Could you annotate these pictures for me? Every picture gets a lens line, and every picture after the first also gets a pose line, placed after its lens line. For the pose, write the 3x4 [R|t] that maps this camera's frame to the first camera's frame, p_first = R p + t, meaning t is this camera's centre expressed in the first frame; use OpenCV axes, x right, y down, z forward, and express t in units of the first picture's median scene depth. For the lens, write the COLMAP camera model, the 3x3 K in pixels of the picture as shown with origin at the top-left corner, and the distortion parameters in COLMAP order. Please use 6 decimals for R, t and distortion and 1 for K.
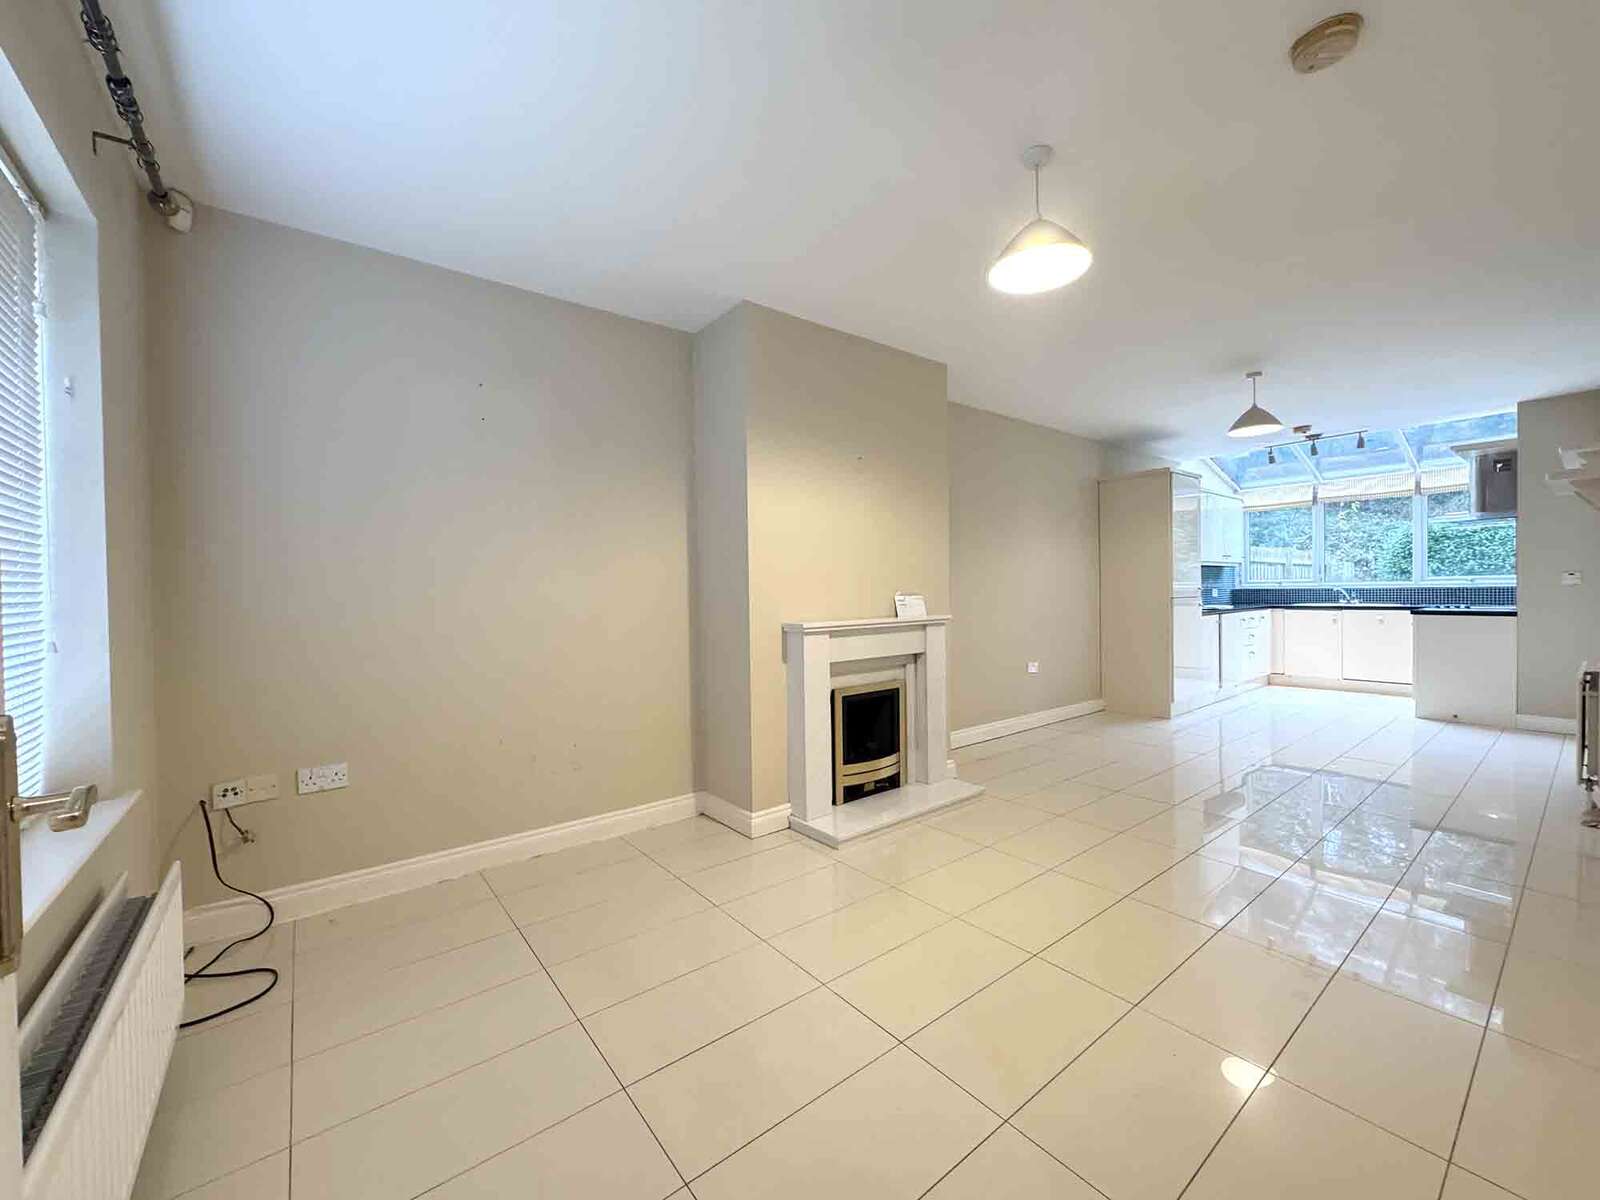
lens RADIAL K [[636.0, 0, 798.3], [0, 636.0, 600.2], [0, 0, 1]] dist [-0.002334, -0.000049]
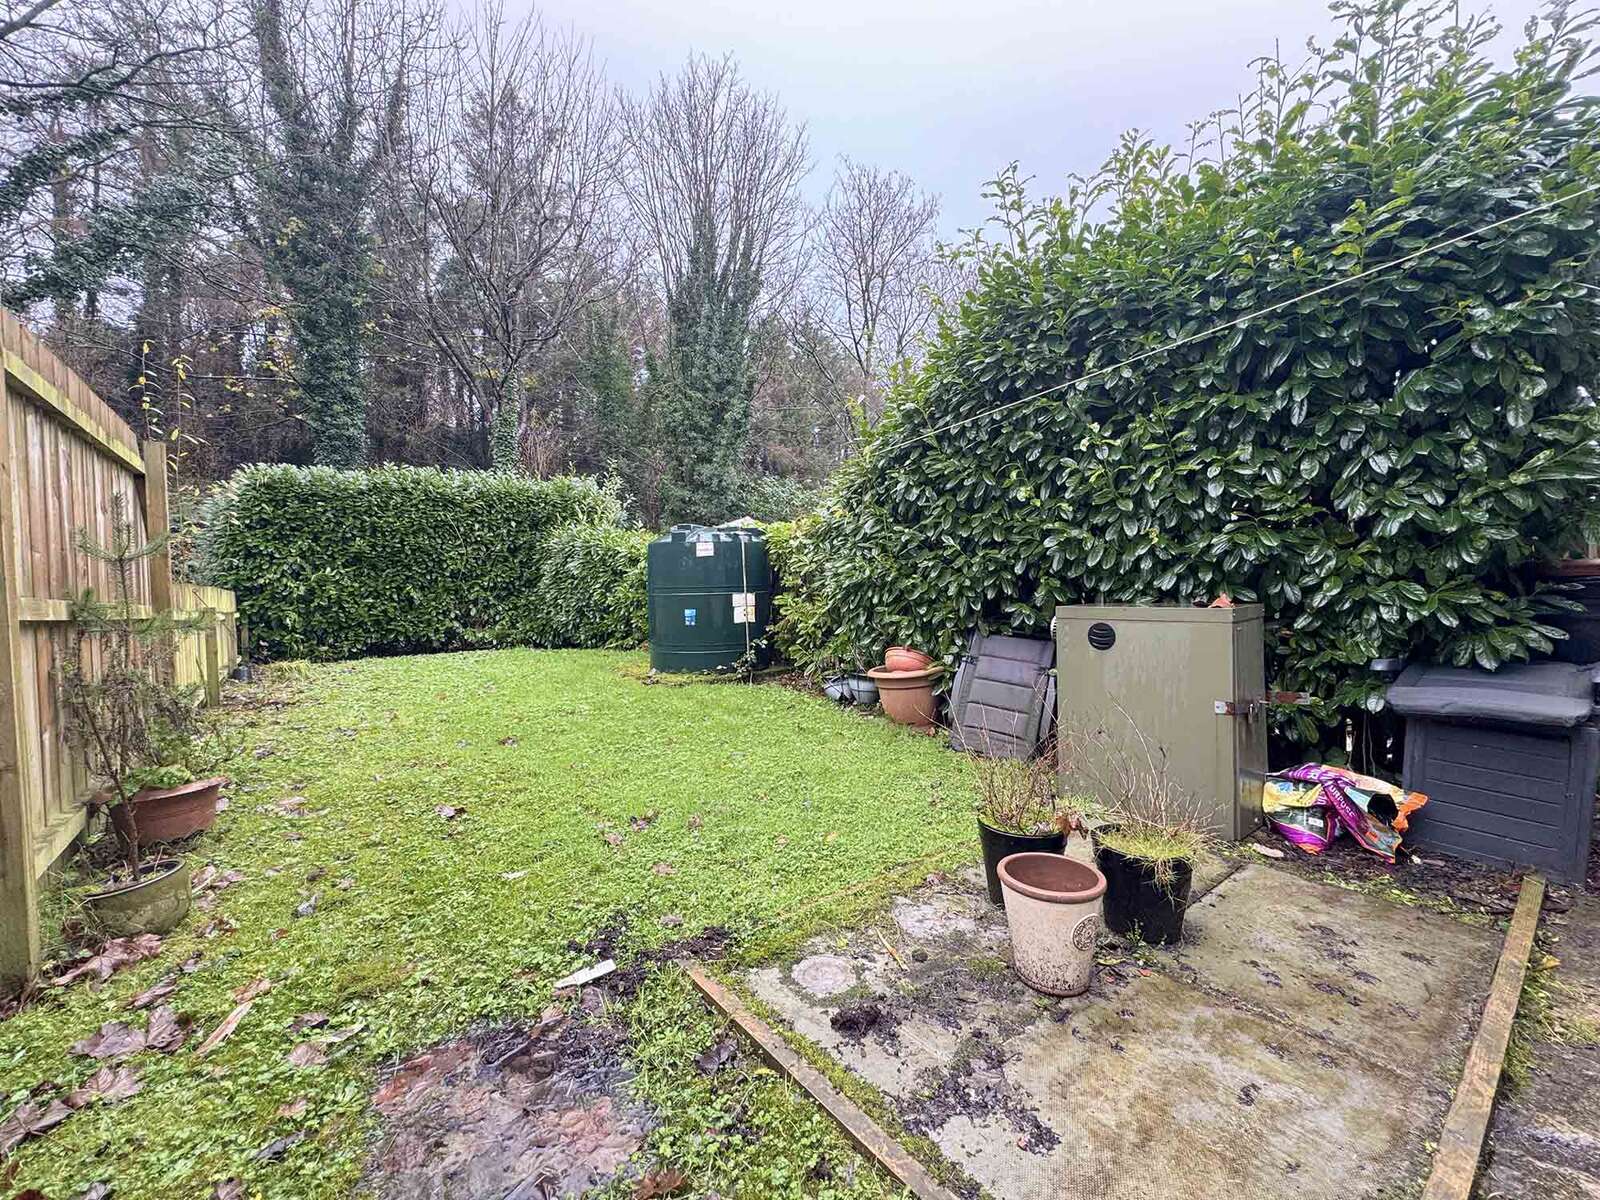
lens RADIAL K [[636.0, 0, 798.3], [0, 636.0, 600.2], [0, 0, 1]] dist [-0.002334, -0.000049]
pose [[-0.000899, -0.012559, 0.999921, 0.881730], [0.037923, 0.999201, 0.012584, 0.011903], [-0.999280, 0.037932, -0.000422, 1.146270]]
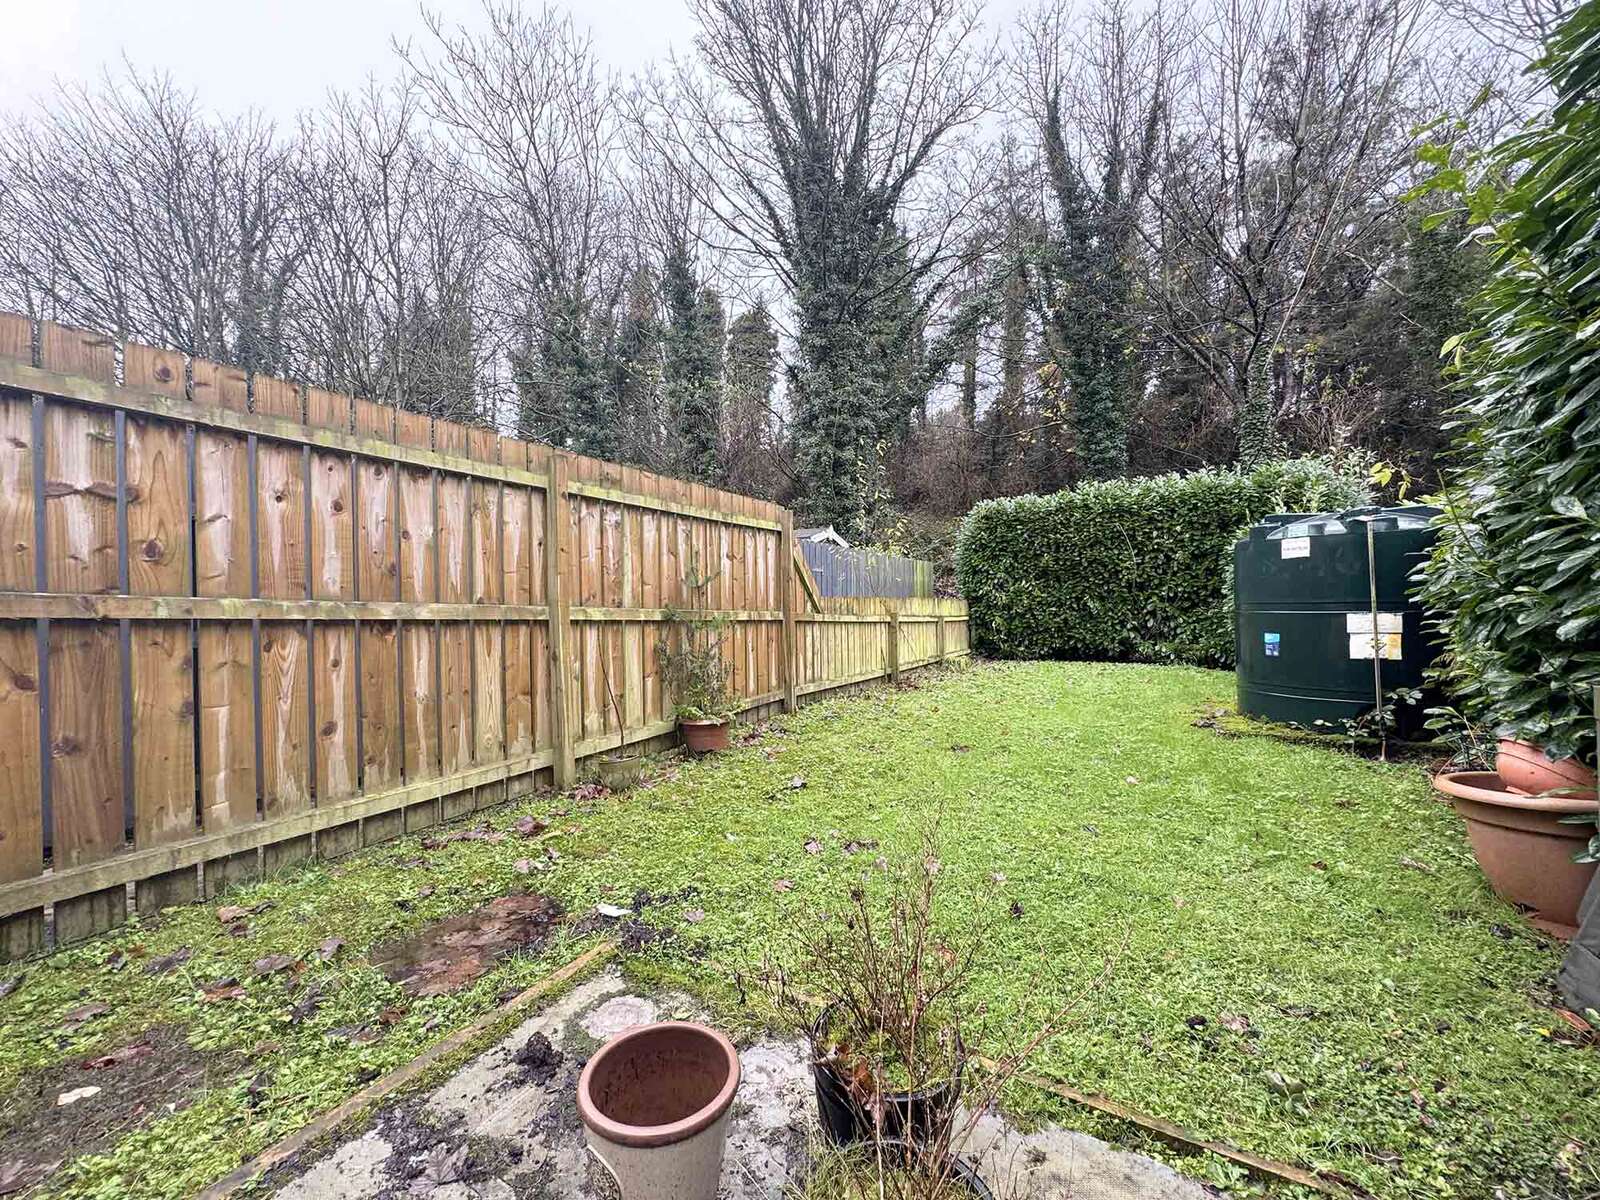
lens RADIAL K [[636.0, 0, 798.3], [0, 636.0, 600.2], [0, 0, 1]] dist [-0.002334, -0.000049]
pose [[0.919863, 0.003313, 0.392225, 1.065869], [0.008255, 0.999579, -0.027802, 0.010710], [-0.392152, 0.028812, 0.919449, 0.924122]]
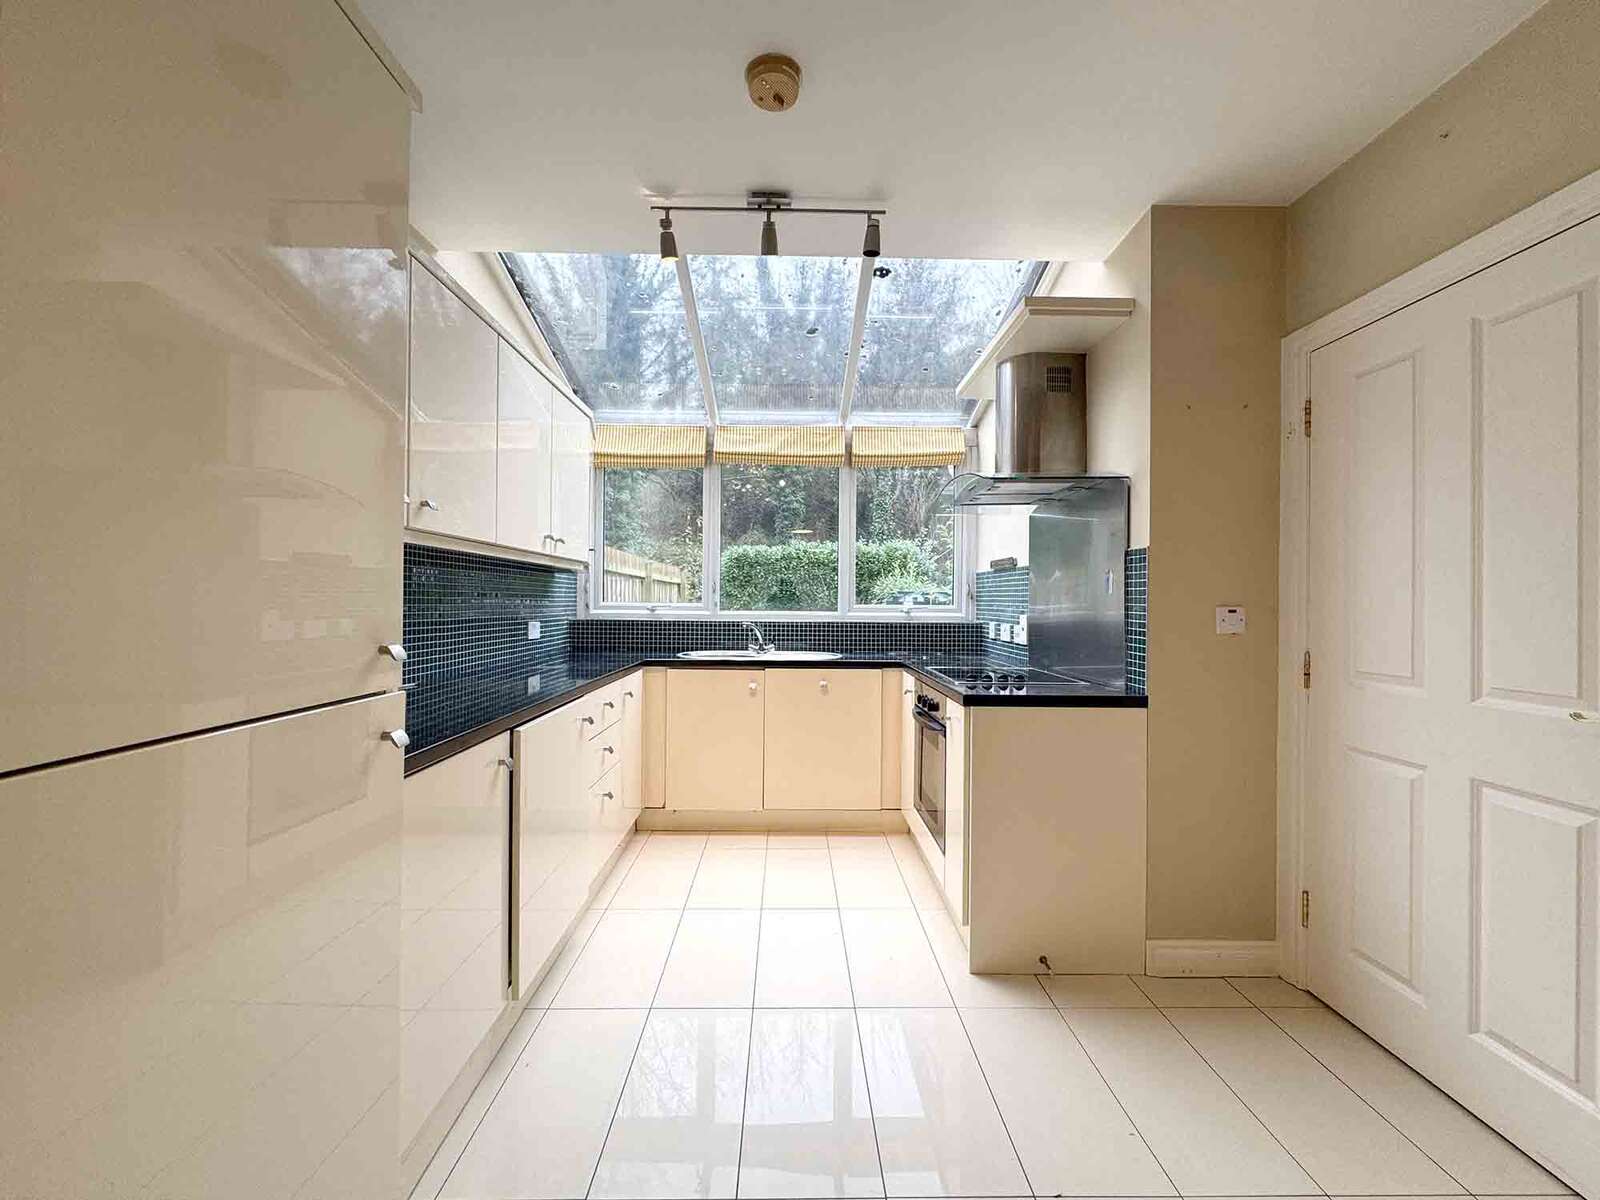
lens RADIAL K [[636.0, 0, 798.3], [0, 636.0, 600.2], [0, 0, 1]] dist [-0.002334, -0.000049]
pose [[0.604589, 0.023365, 0.796195, 0.433198], [-0.005424, 0.999667, -0.025217, -0.022772], [-0.796519, 0.010927, 0.604515, 0.614644]]
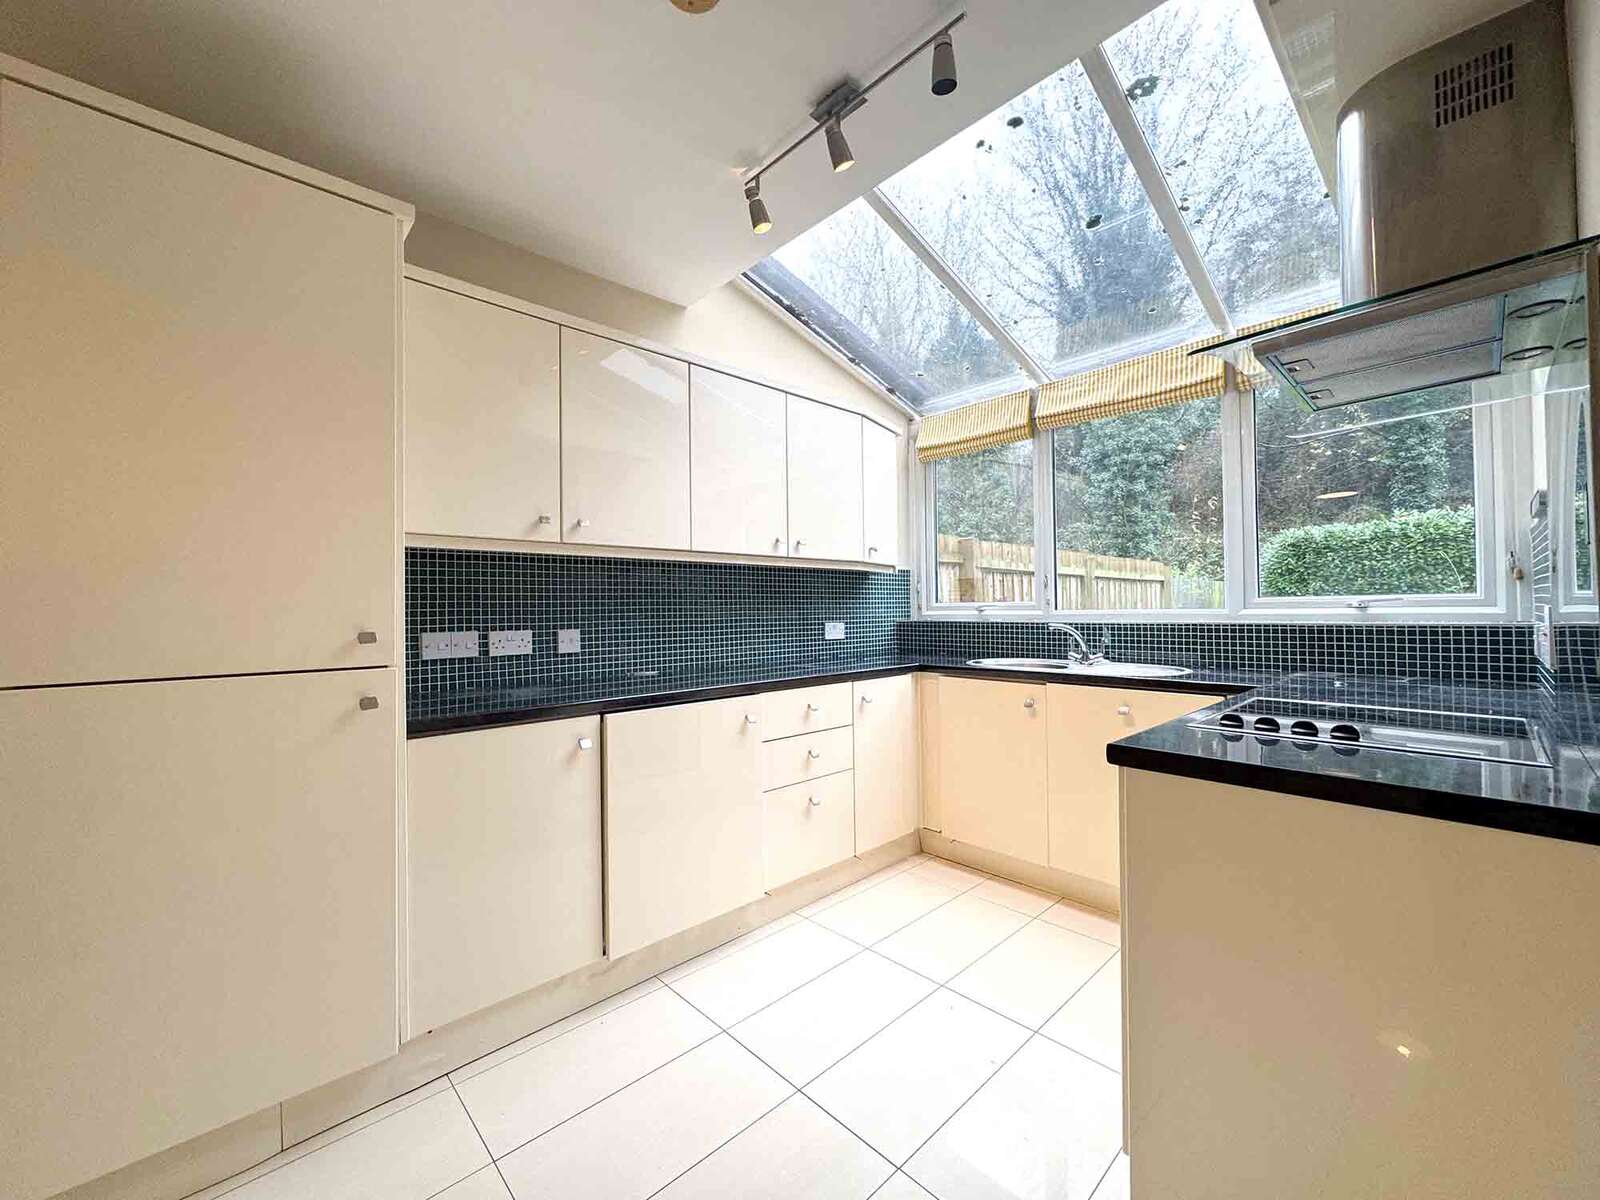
lens RADIAL K [[636.0, 0, 798.3], [0, 636.0, 600.2], [0, 0, 1]] dist [-0.002334, -0.000049]
pose [[0.995969, 0.005460, 0.089530, 0.608583], [-0.002657, 0.999503, -0.031403, -0.019641], [-0.089657, 0.031038, 0.995489, 0.572633]]
